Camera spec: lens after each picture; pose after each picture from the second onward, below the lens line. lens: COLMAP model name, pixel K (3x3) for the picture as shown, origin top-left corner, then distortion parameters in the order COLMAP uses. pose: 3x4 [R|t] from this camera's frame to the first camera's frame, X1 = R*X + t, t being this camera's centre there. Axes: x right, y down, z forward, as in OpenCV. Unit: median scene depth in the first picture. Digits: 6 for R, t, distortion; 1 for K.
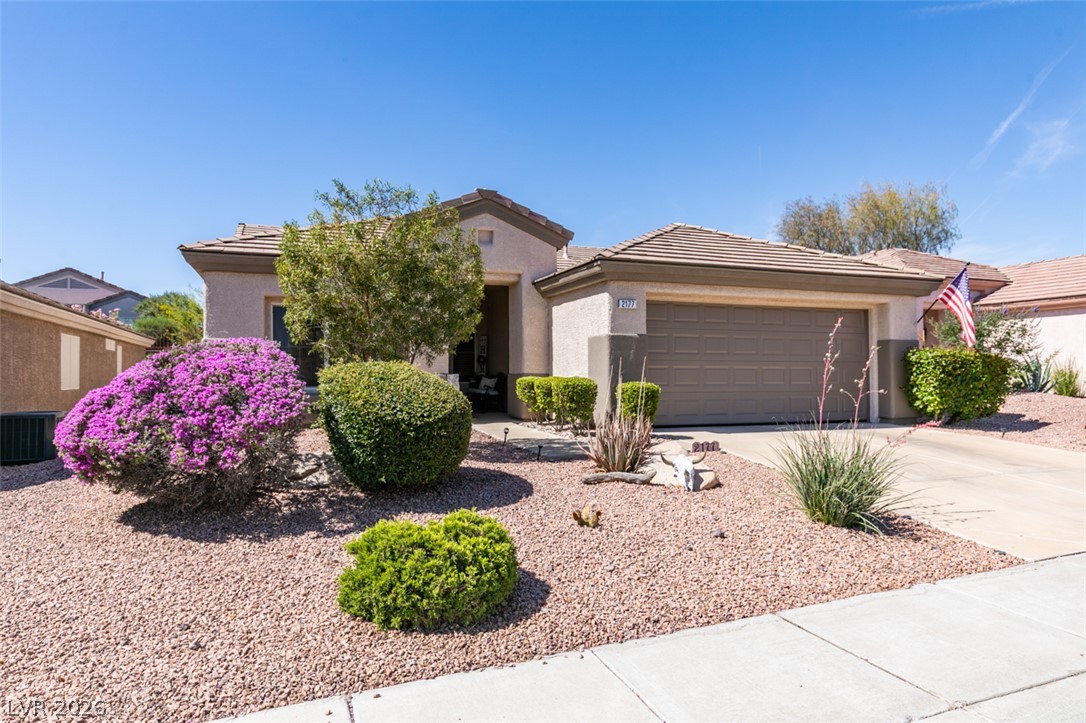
lens RADIAL K [[630.5, 0, 543.0], [0, 630.5, 361.5], [0, 0, 1]] dist [-0.000787, -0.000497]
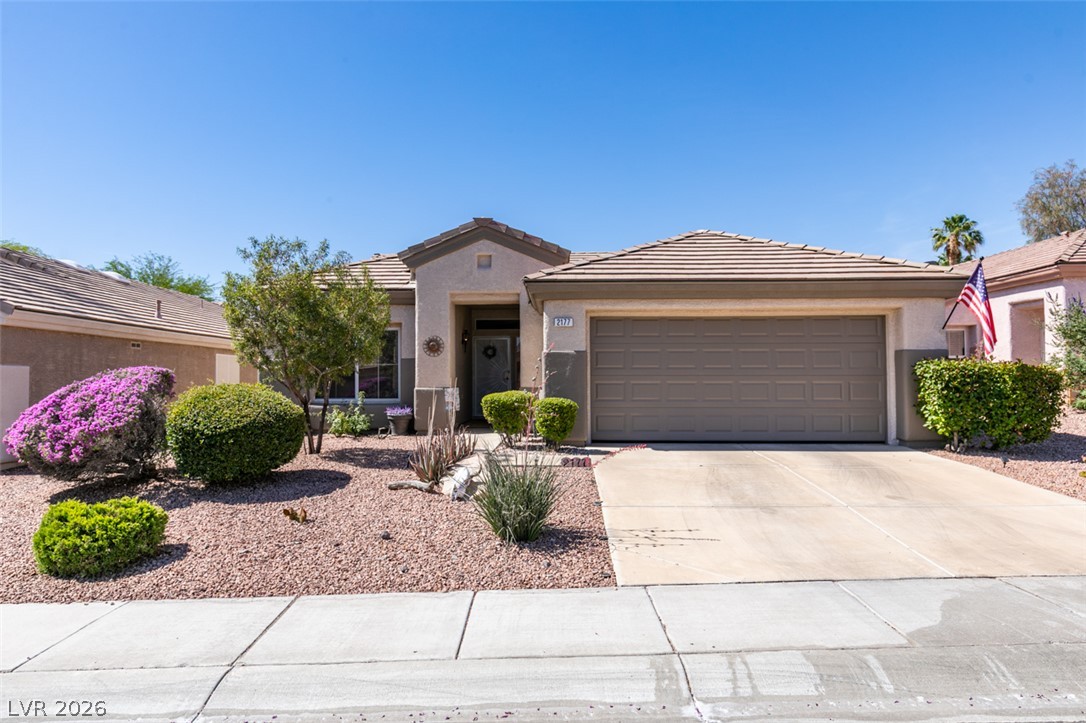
lens RADIAL K [[647.6, 0, 543.0], [0, 647.6, 361.5], [0, 0, 1]] dist [0.003247, 0.001205]
pose [[0.939428, -0.012081, -0.342532, 0.410024], [0.008536, 0.999893, -0.011854, -0.012497], [0.342639, 0.008212, 0.939431, -0.008304]]
